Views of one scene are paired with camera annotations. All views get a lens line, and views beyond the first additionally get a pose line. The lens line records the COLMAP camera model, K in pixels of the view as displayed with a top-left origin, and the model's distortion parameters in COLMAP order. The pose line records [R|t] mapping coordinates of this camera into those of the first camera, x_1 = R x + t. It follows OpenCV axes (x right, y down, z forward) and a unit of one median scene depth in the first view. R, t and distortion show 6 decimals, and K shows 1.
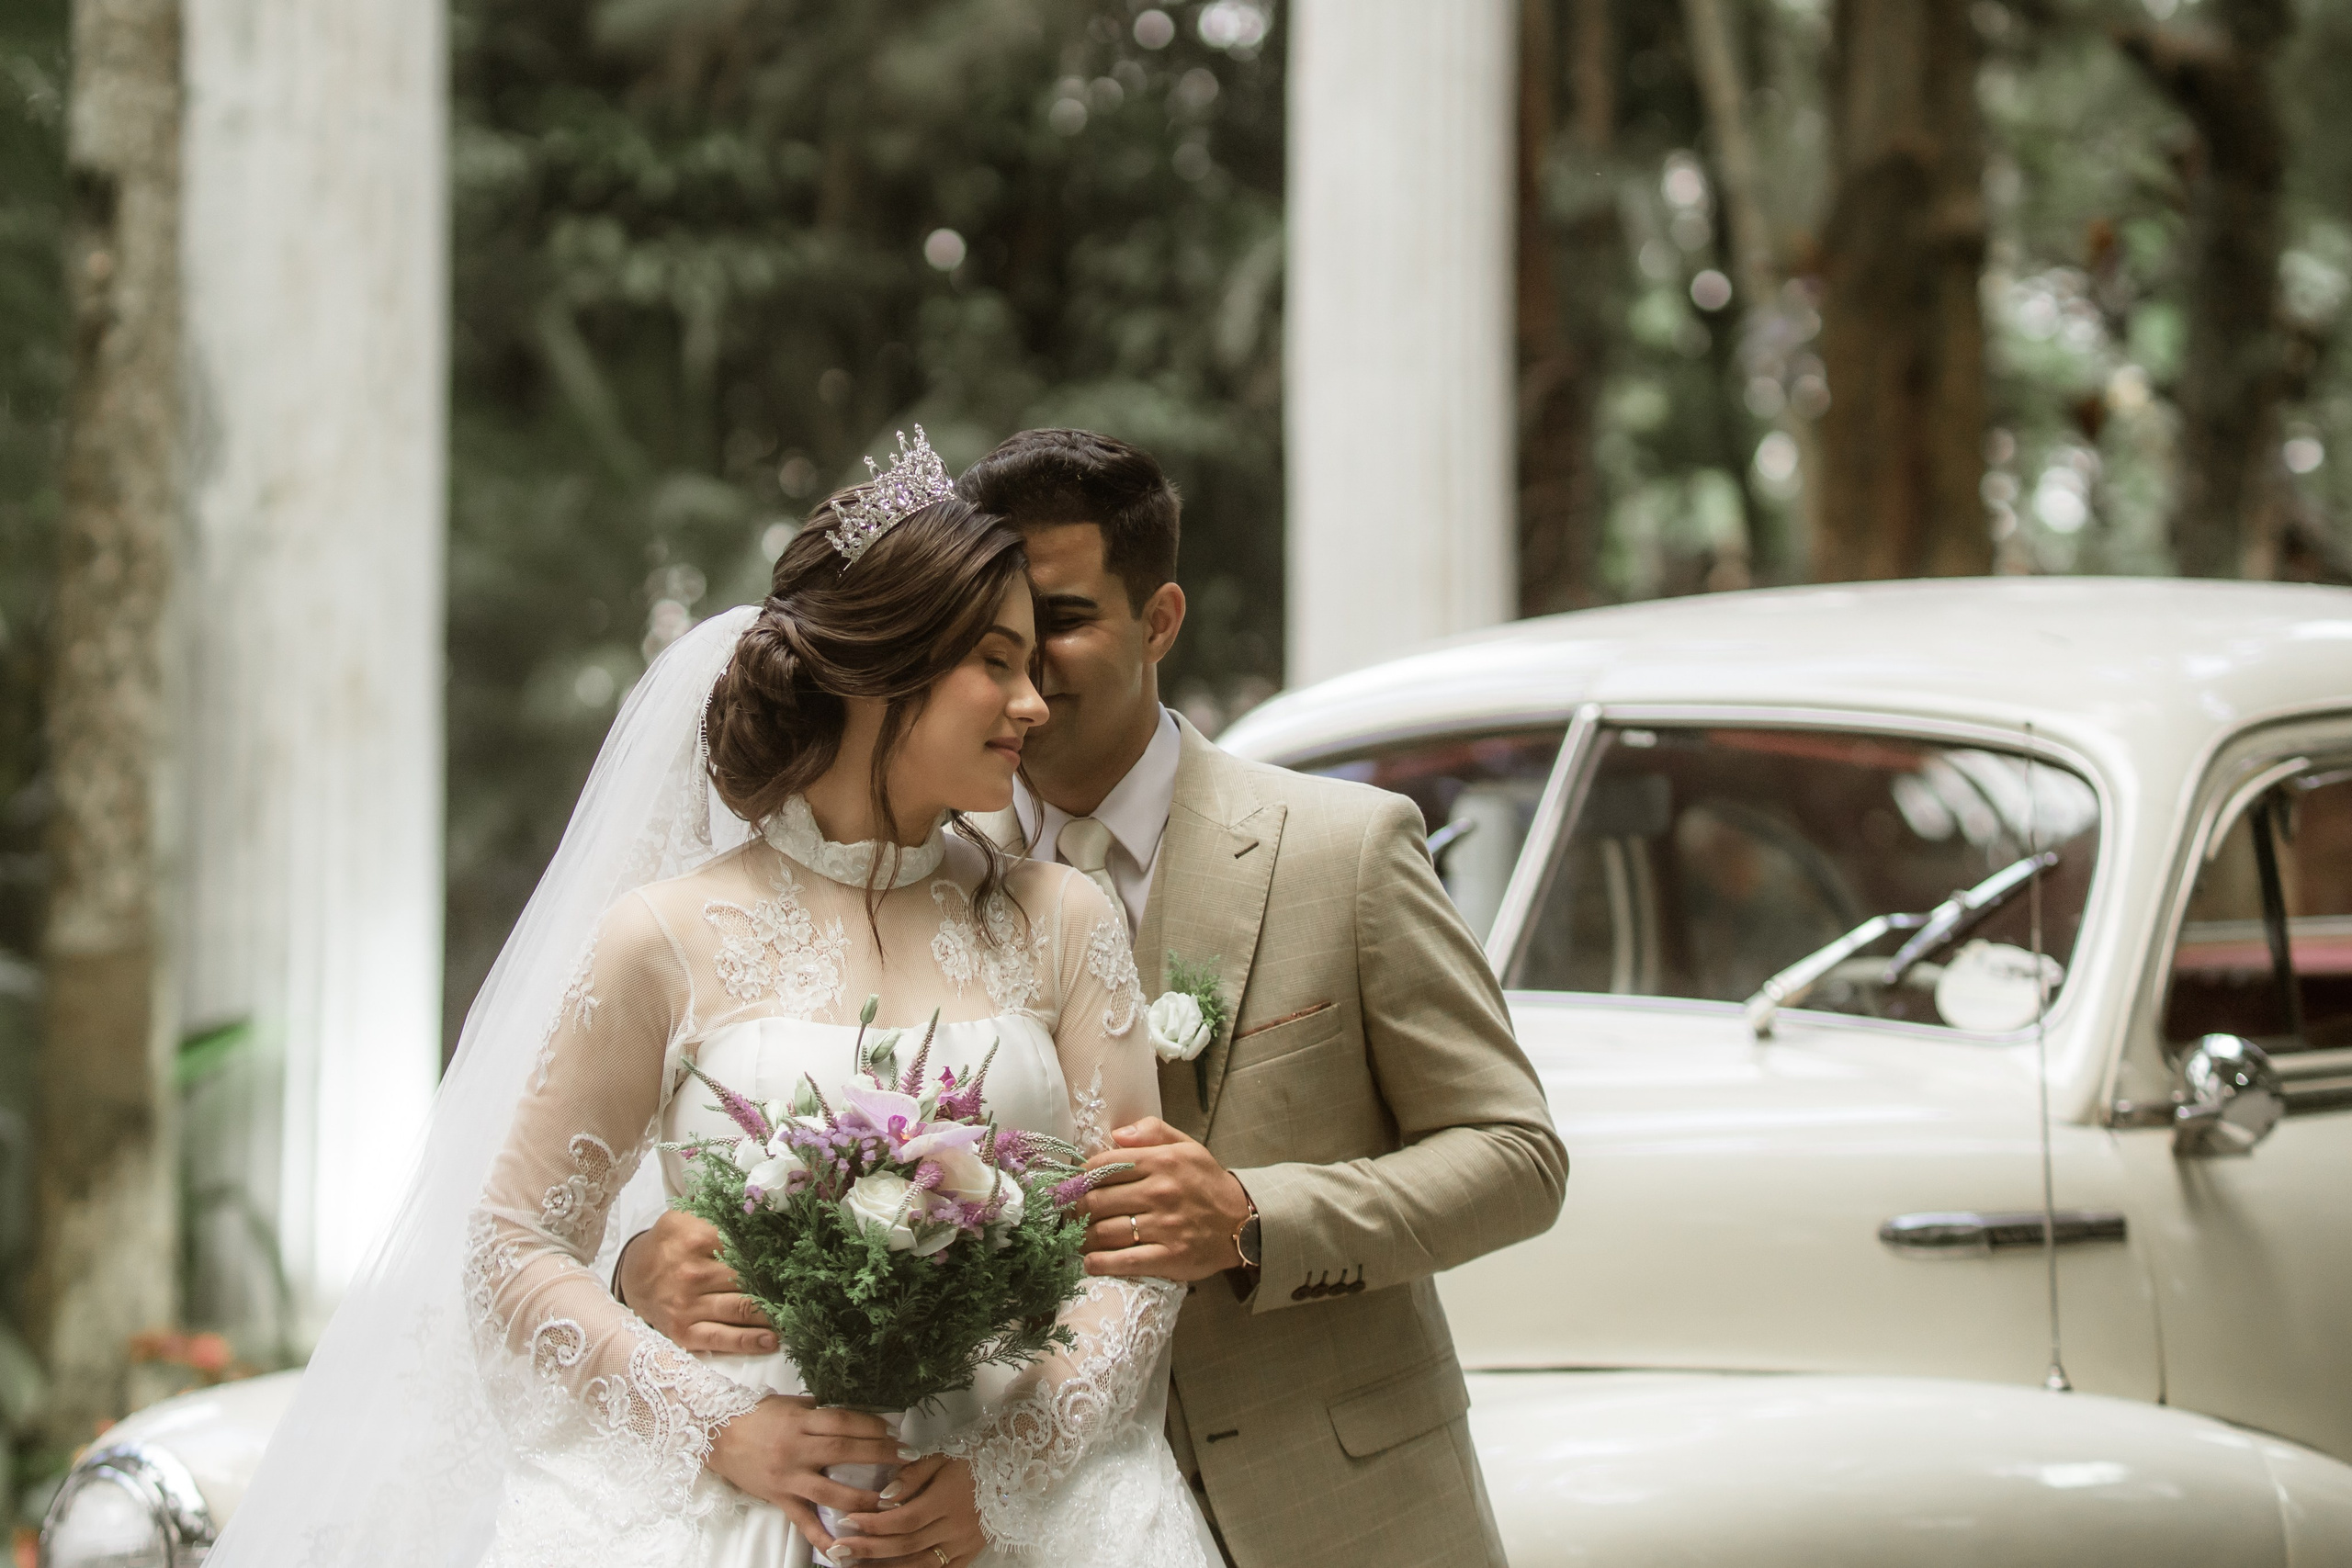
lens RADIAL K [[6170.4, 0, 1125.2], [0, 6170.4, 776.3], [0, 0, 1]] dist [0.317640, -0.118844]
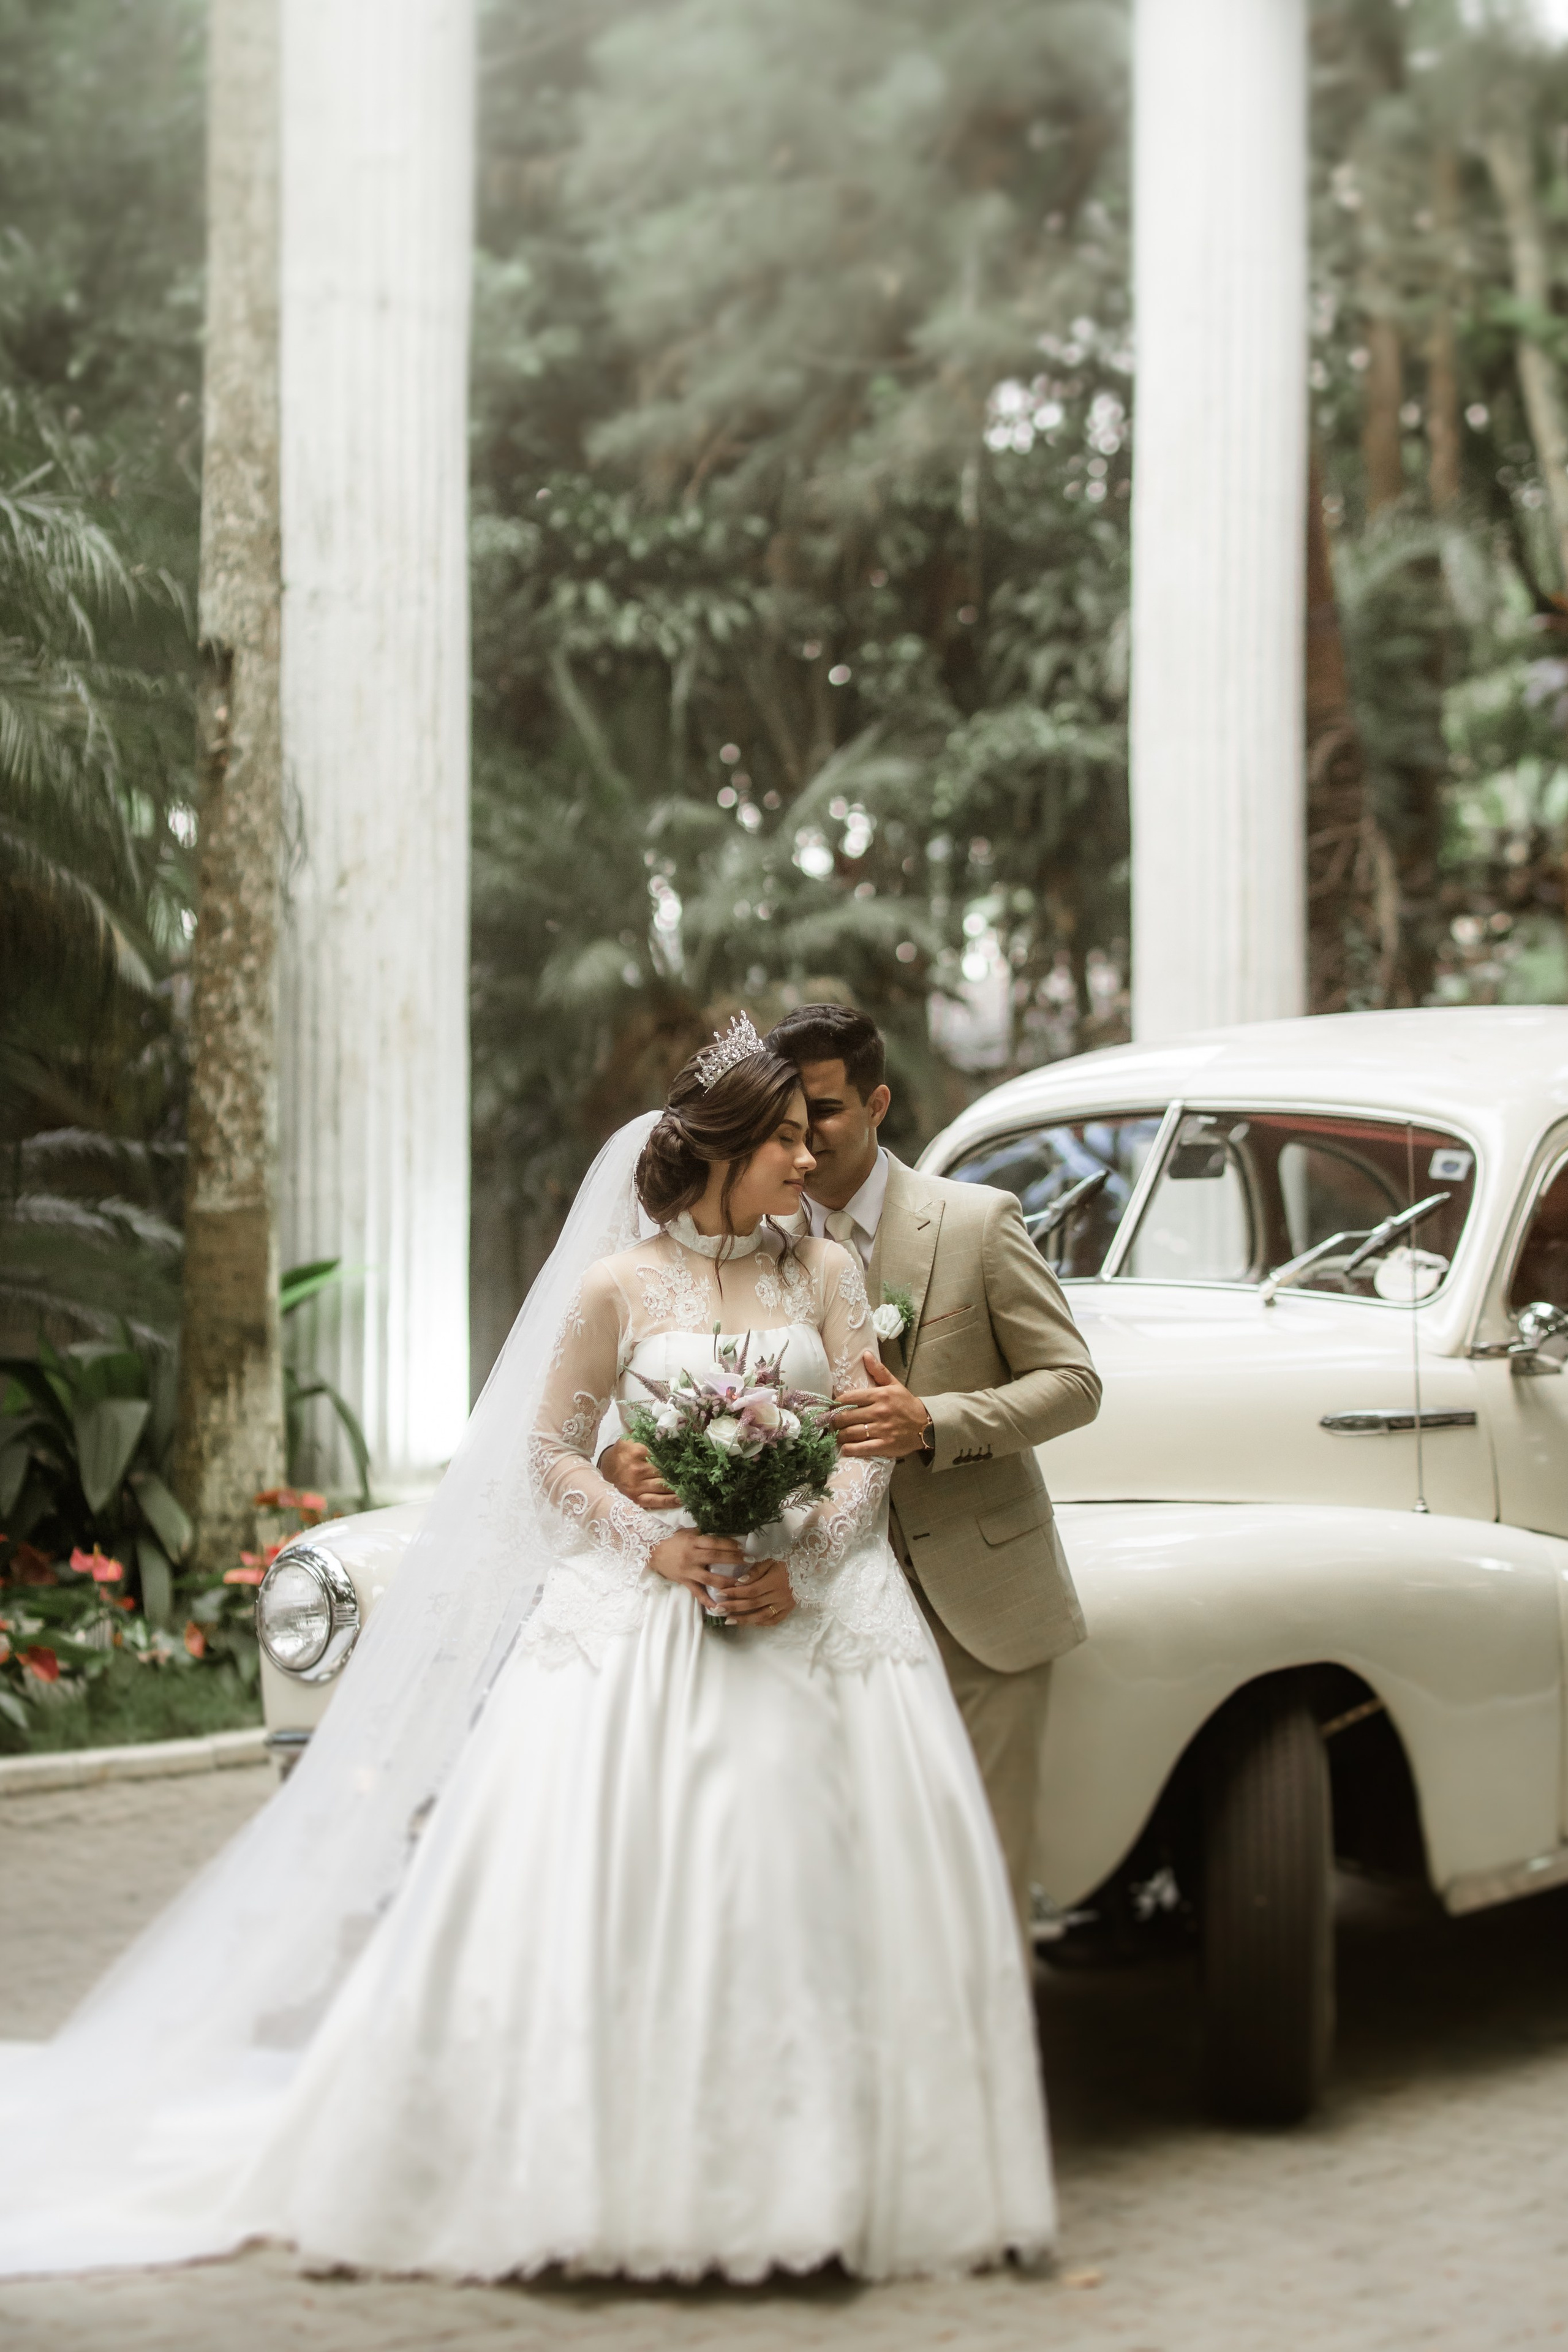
lens RADIAL K [[5743.1, 0, 784.0], [0, 5743.1, 1176.0], [0, 0, 1]] dist [0.120876, -0.152147]
pose [[0.998523, -0.005534, -0.054050, 0.053464], [0.007334, 0.999423, 0.033164, -0.042180], [0.053836, -0.033511, 0.997987, -0.516173]]
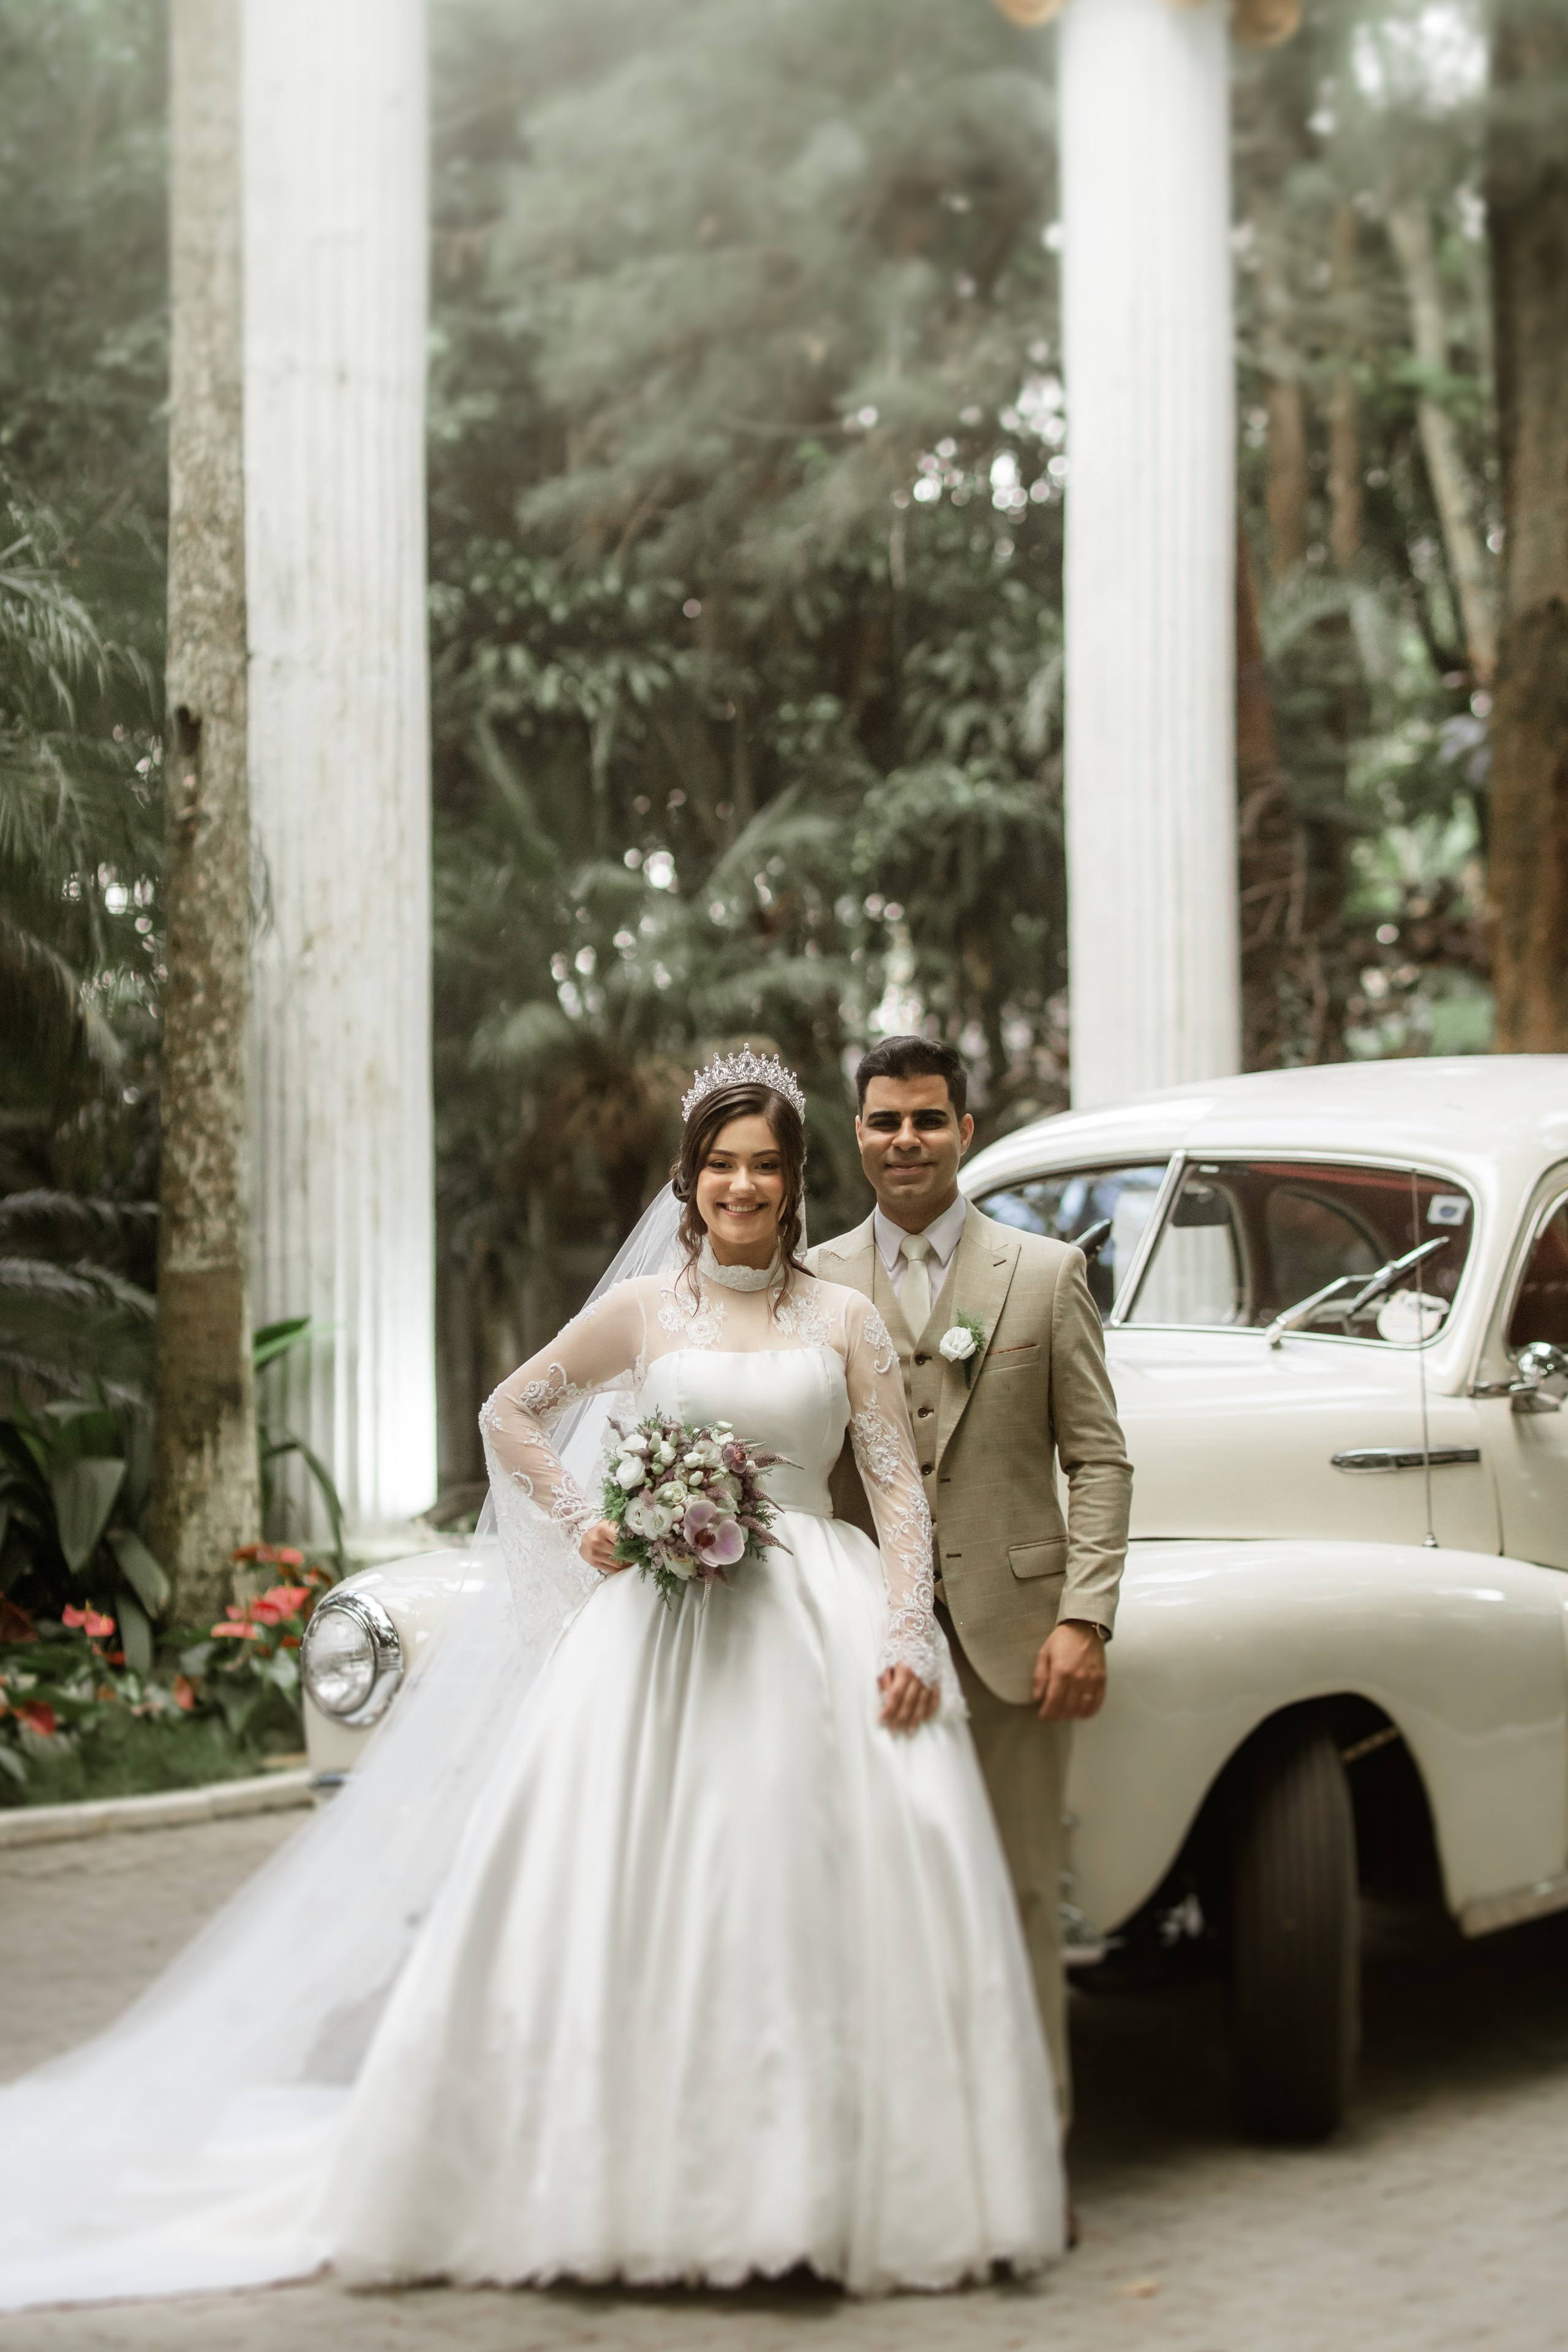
lens RADIAL K [[5743.1, 0, 784.0], [0, 5743.1, 1176.0], [0, 0, 1]] dist [0.120876, -0.152147]
pose [[0.999286, -0.016885, -0.033801, 0.020460], [0.017679, 0.999572, 0.023321, -0.042405], [0.033392, -0.023902, 0.999156, -0.559311]]
